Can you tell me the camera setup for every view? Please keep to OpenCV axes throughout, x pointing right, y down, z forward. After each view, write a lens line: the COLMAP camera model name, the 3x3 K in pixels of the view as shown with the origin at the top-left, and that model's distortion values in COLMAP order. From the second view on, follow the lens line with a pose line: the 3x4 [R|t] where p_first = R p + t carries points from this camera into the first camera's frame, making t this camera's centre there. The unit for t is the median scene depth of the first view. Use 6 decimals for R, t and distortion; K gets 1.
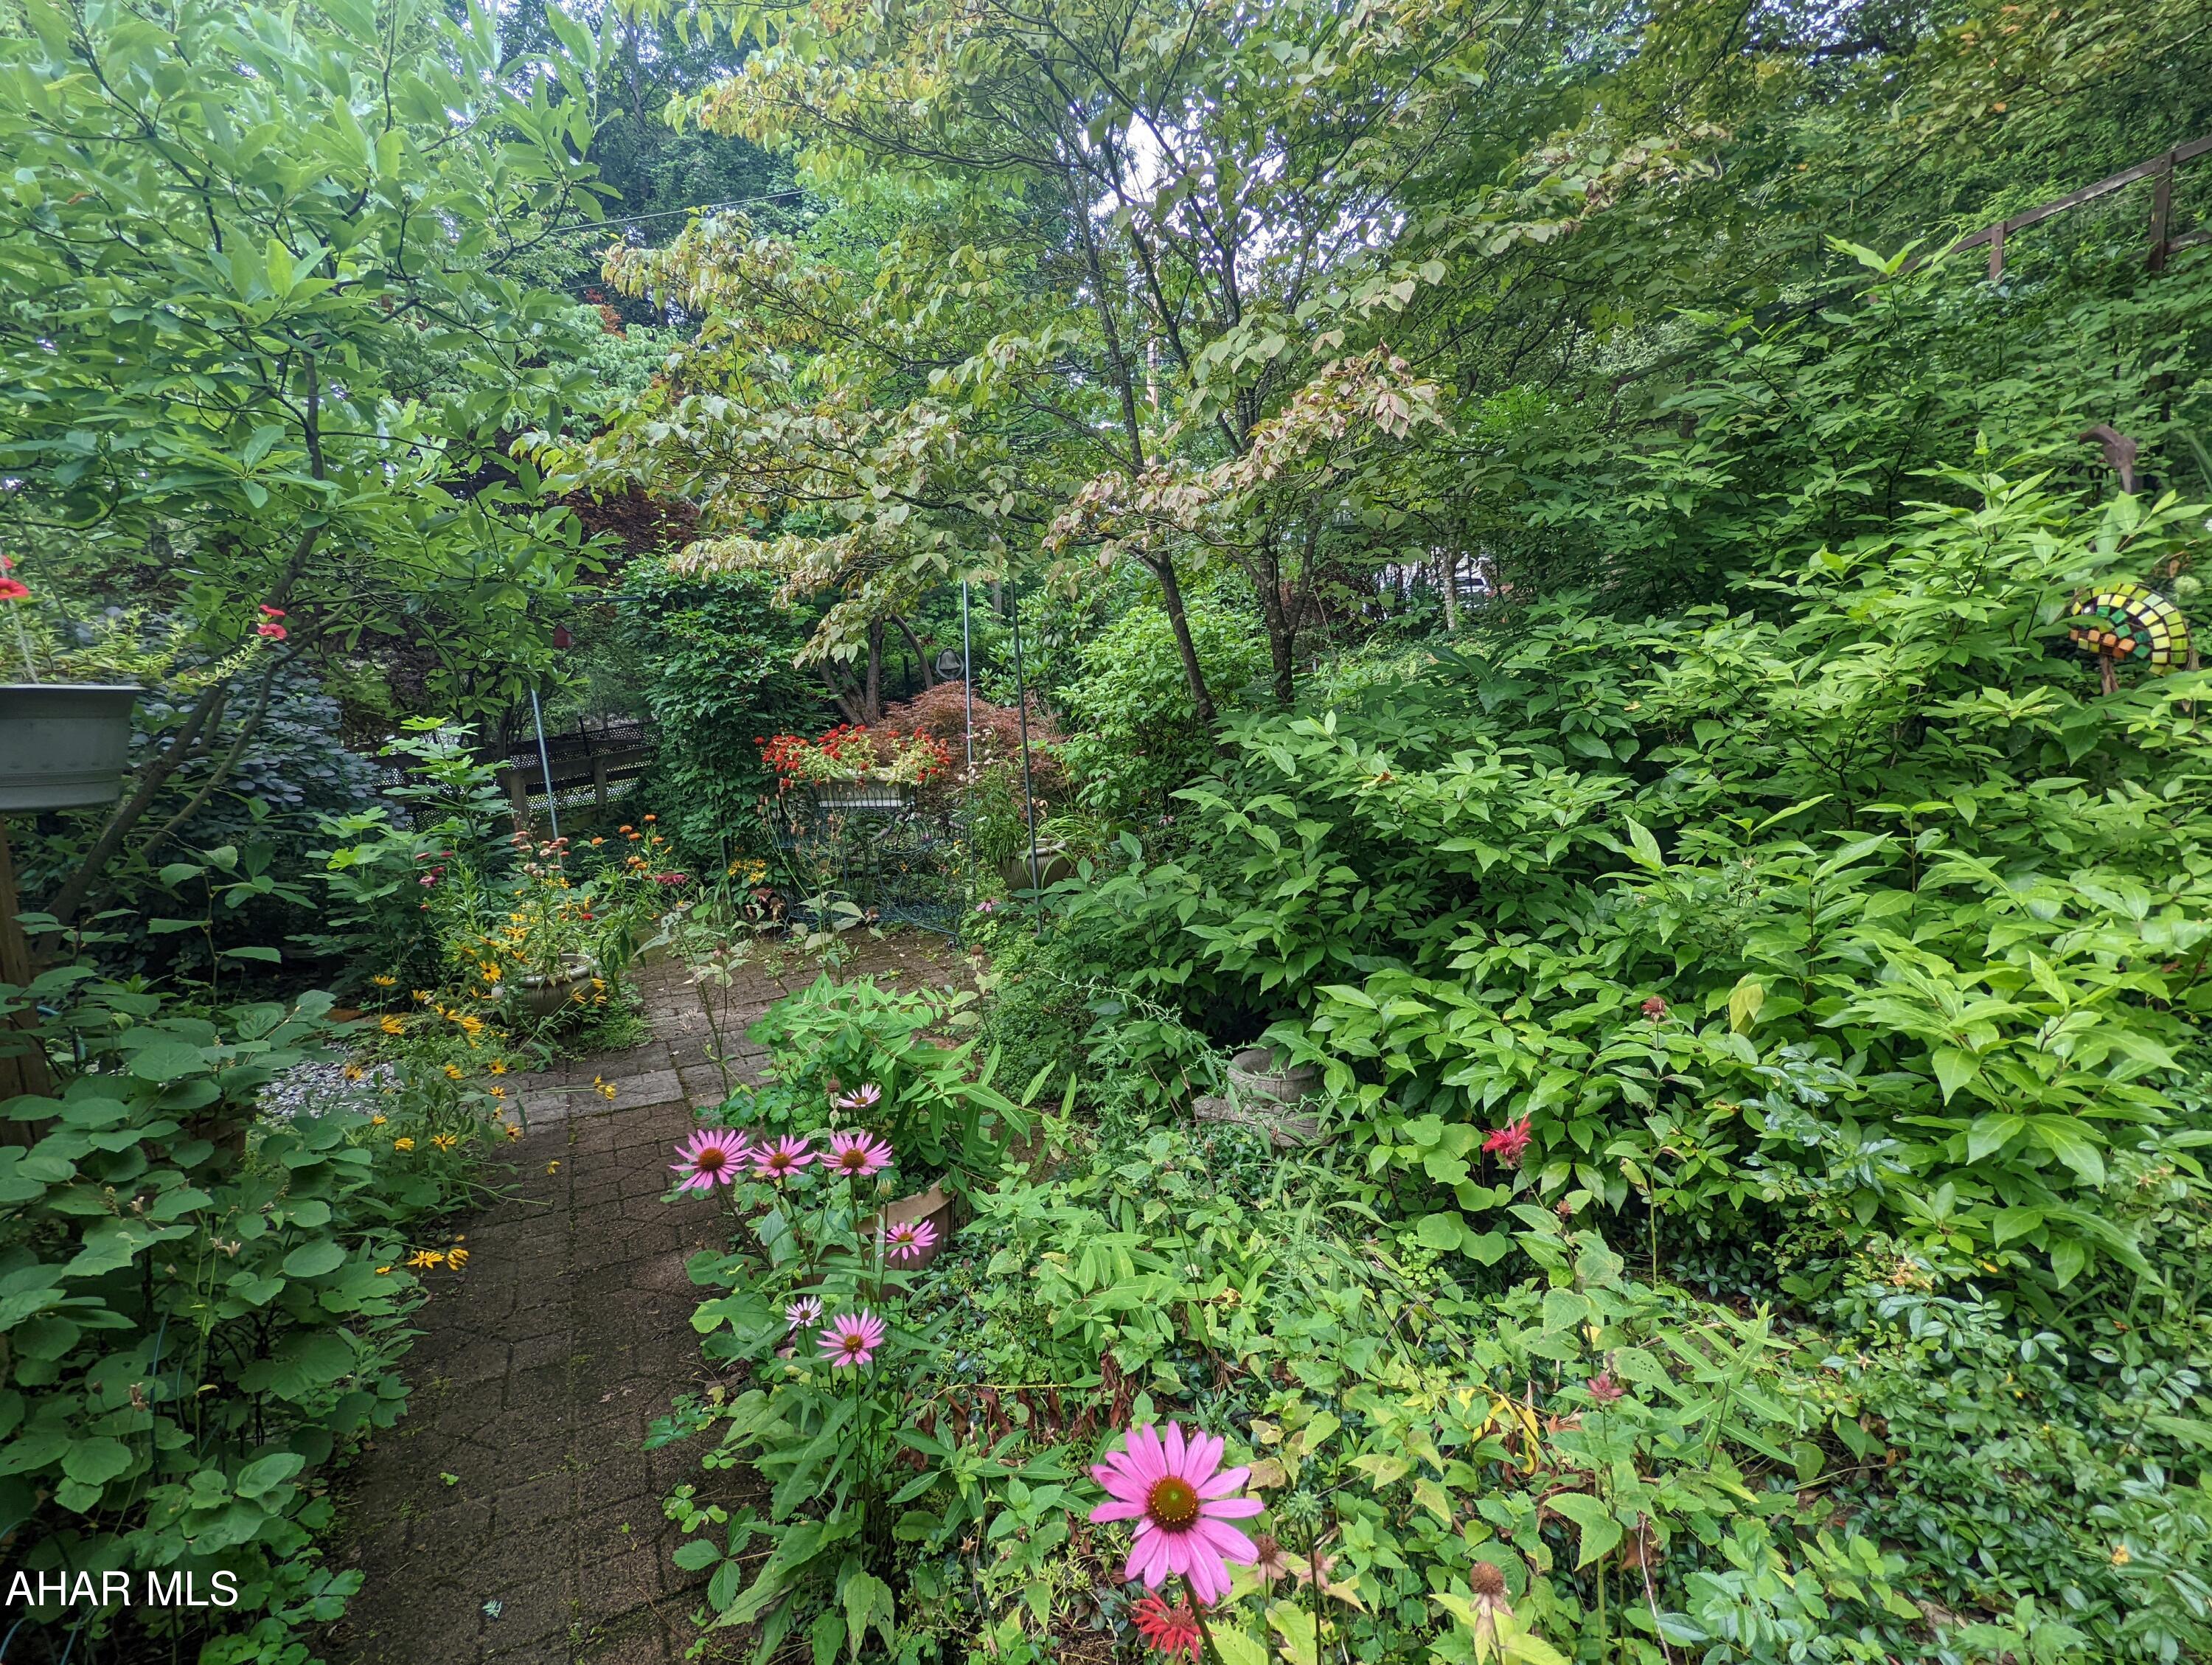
lens RADIAL K [[1055.0, 0, 1103.1], [0, 1055.0, 831.4], [0, 0, 1]] dist [-0.002850, 0.002391]
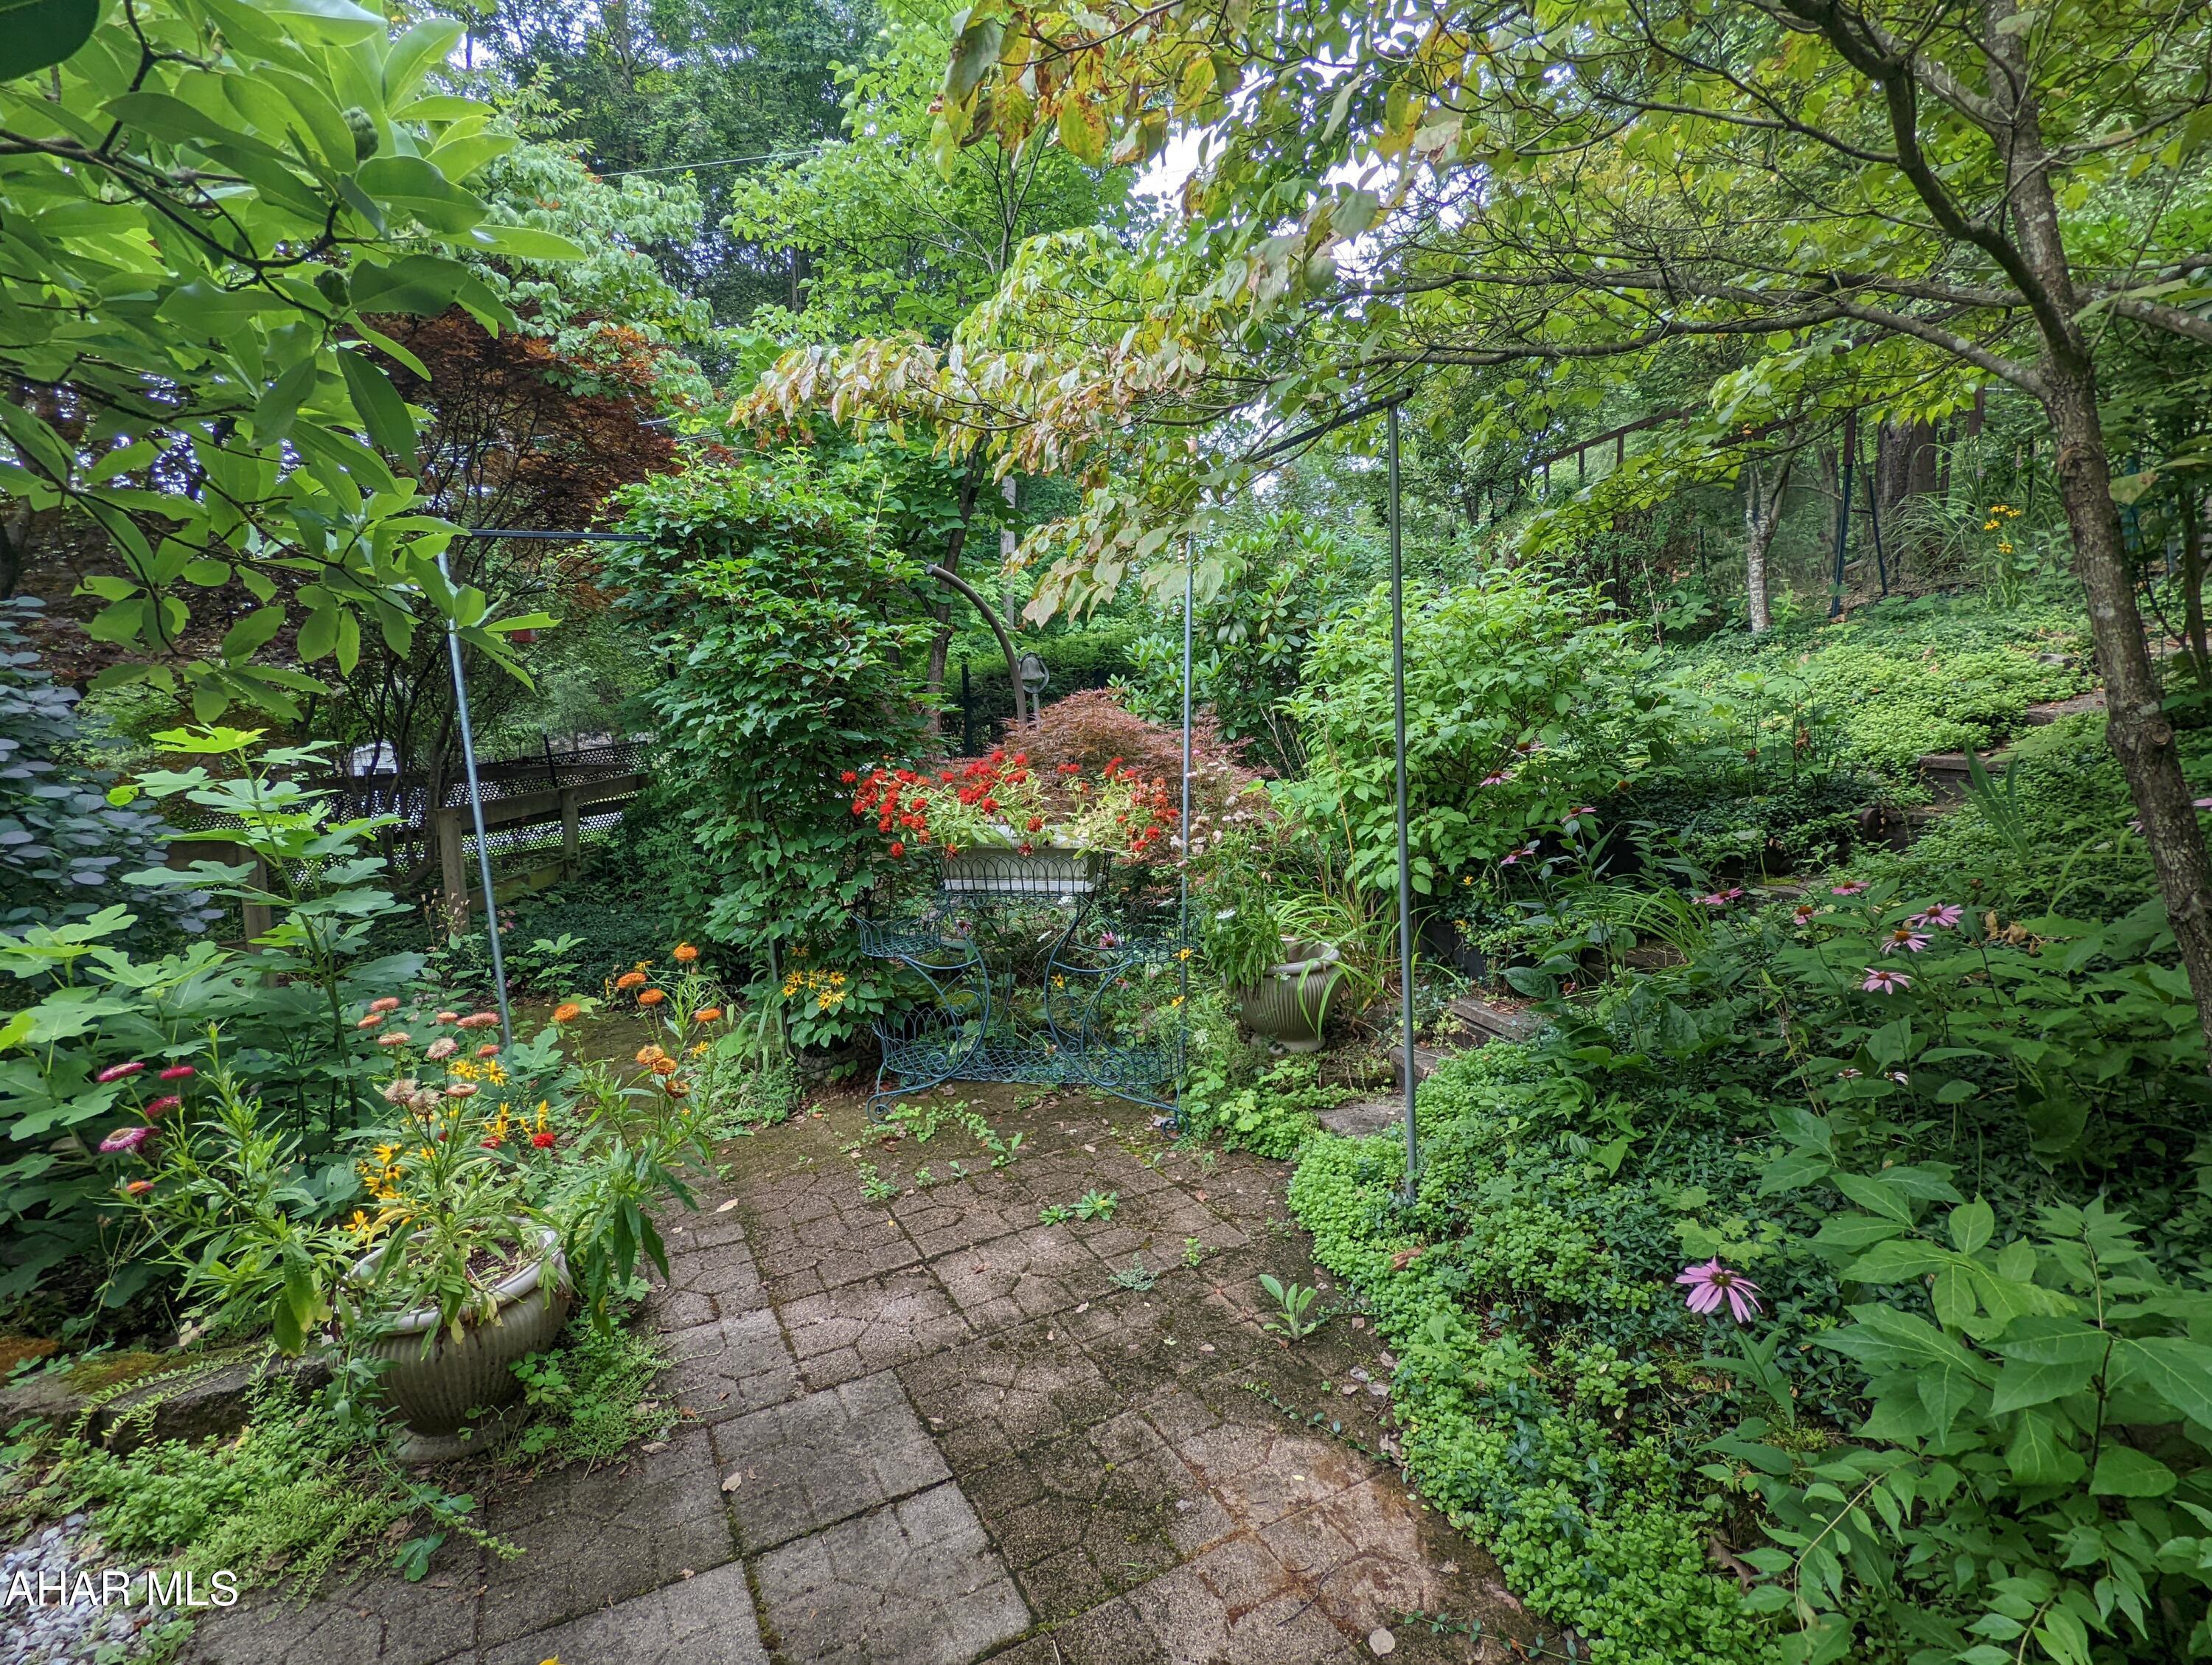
lens RADIAL K [[1055.0, 0, 1105.0], [0, 1055.0, 833.7], [0, 0, 1]] dist [-0.002850, 0.002391]
pose [[0.999565, 0.010558, 0.027525, -0.200743], [-0.009888, 0.999654, -0.024374, -0.041891], [-0.027772, 0.024091, 0.999324, 0.412855]]
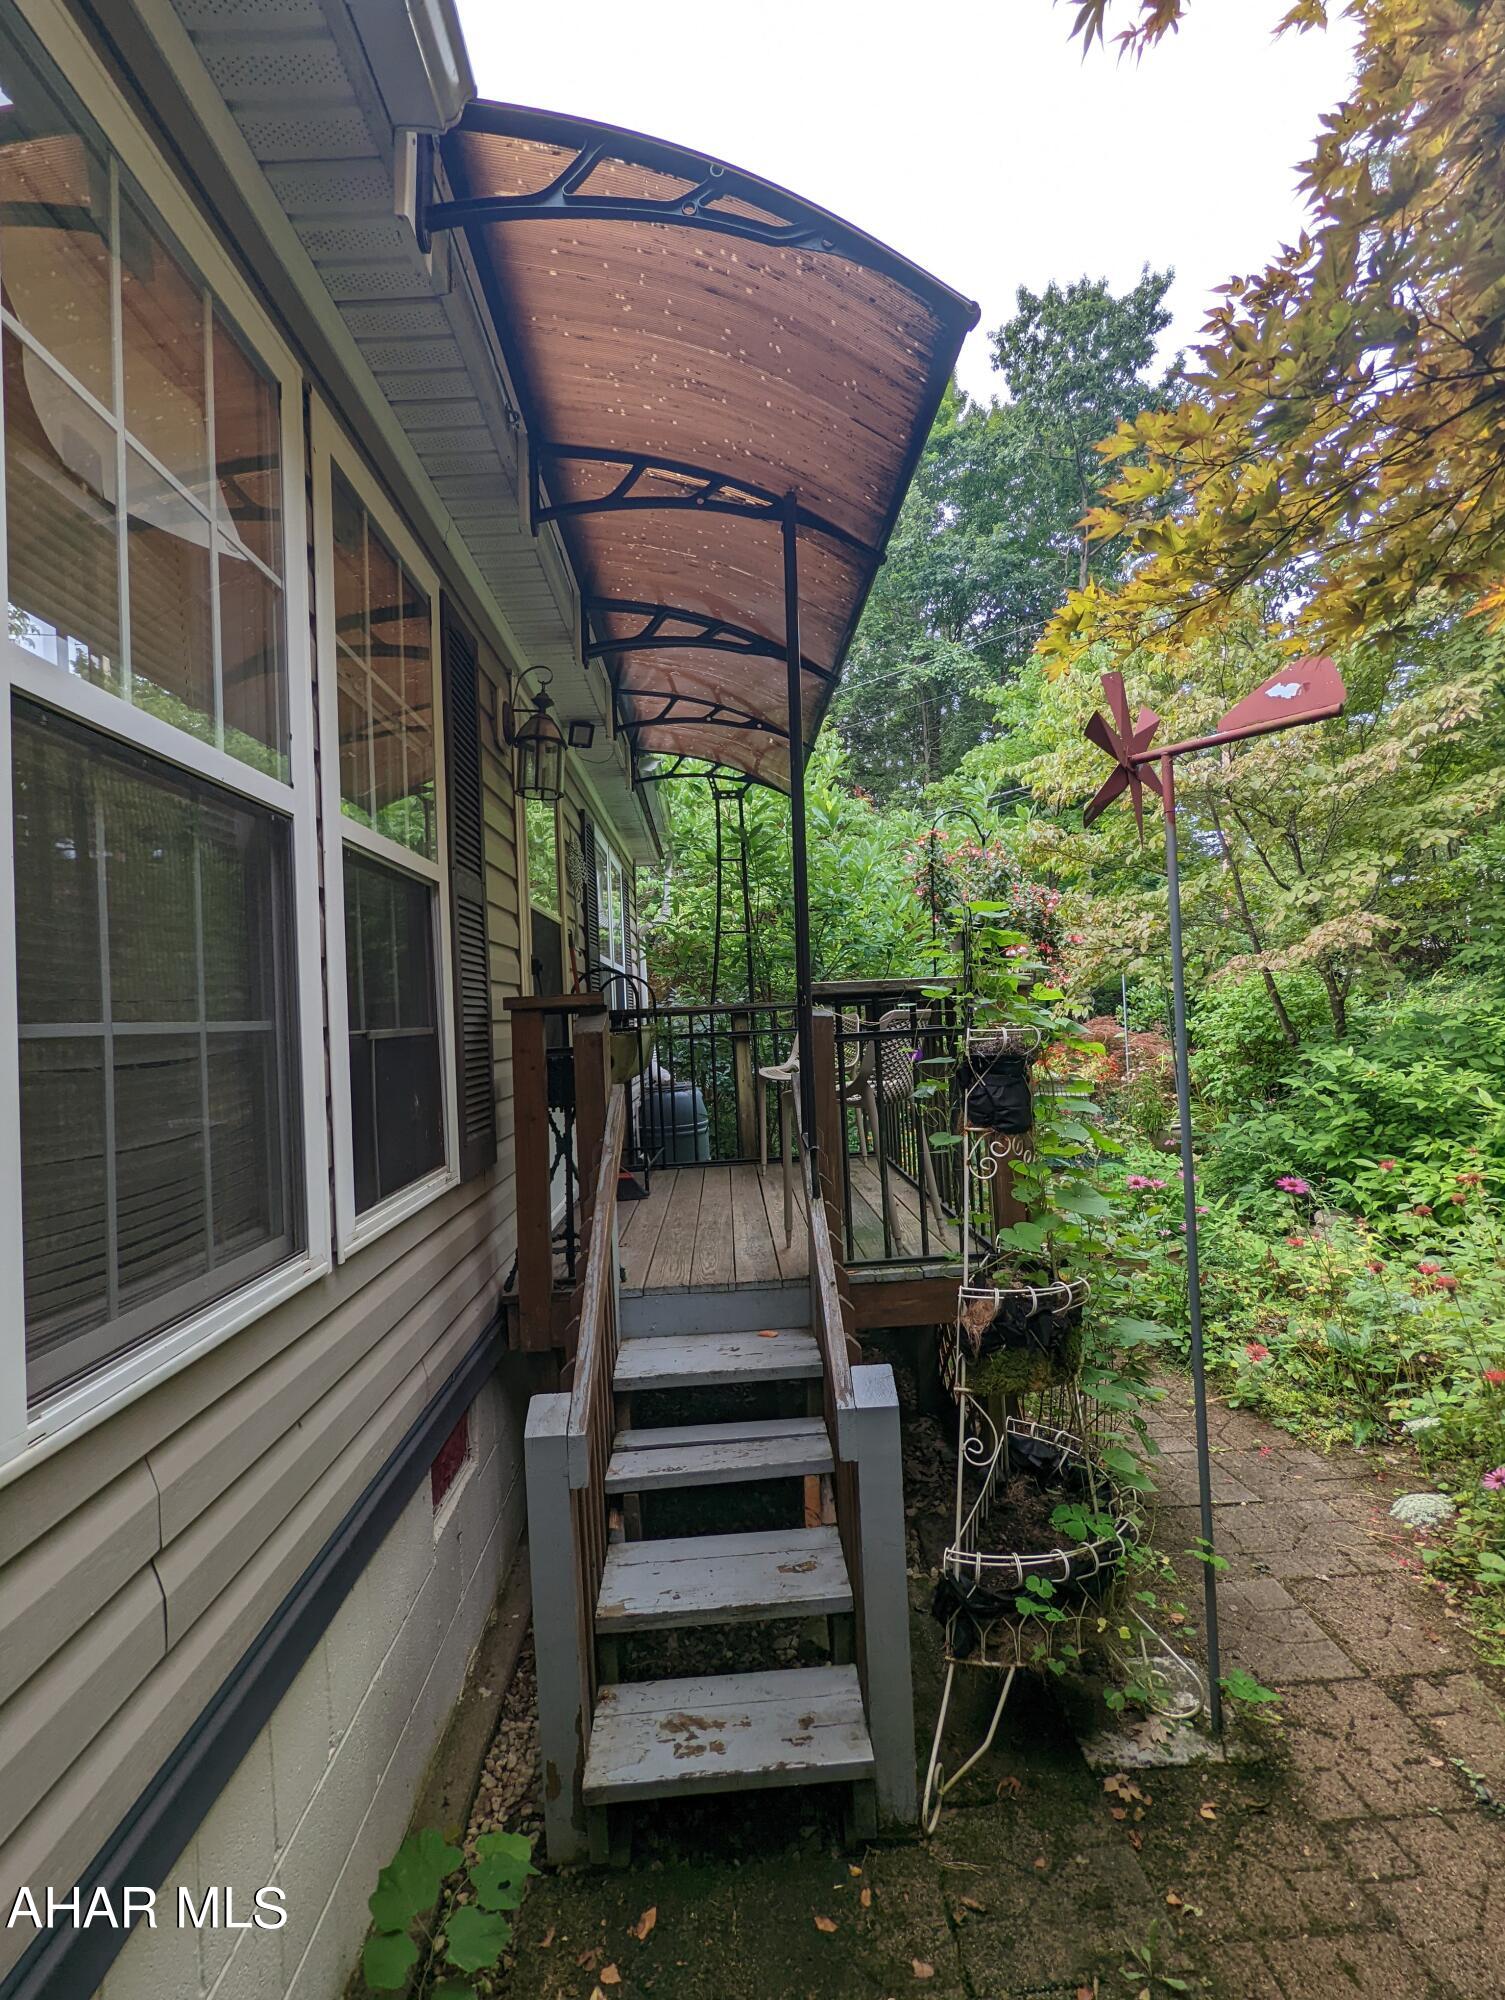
lens RADIAL K [[953.9, 0, 758.1], [0, 953.9, 992.0], [0, 0, 1]] dist [-0.002850, 0.002391]
pose [[0.914448, -0.034169, -0.403259, -0.054934], [-0.026023, 0.989403, -0.142845, 0.042711], [0.403866, 0.141119, 0.903868, -0.593851]]
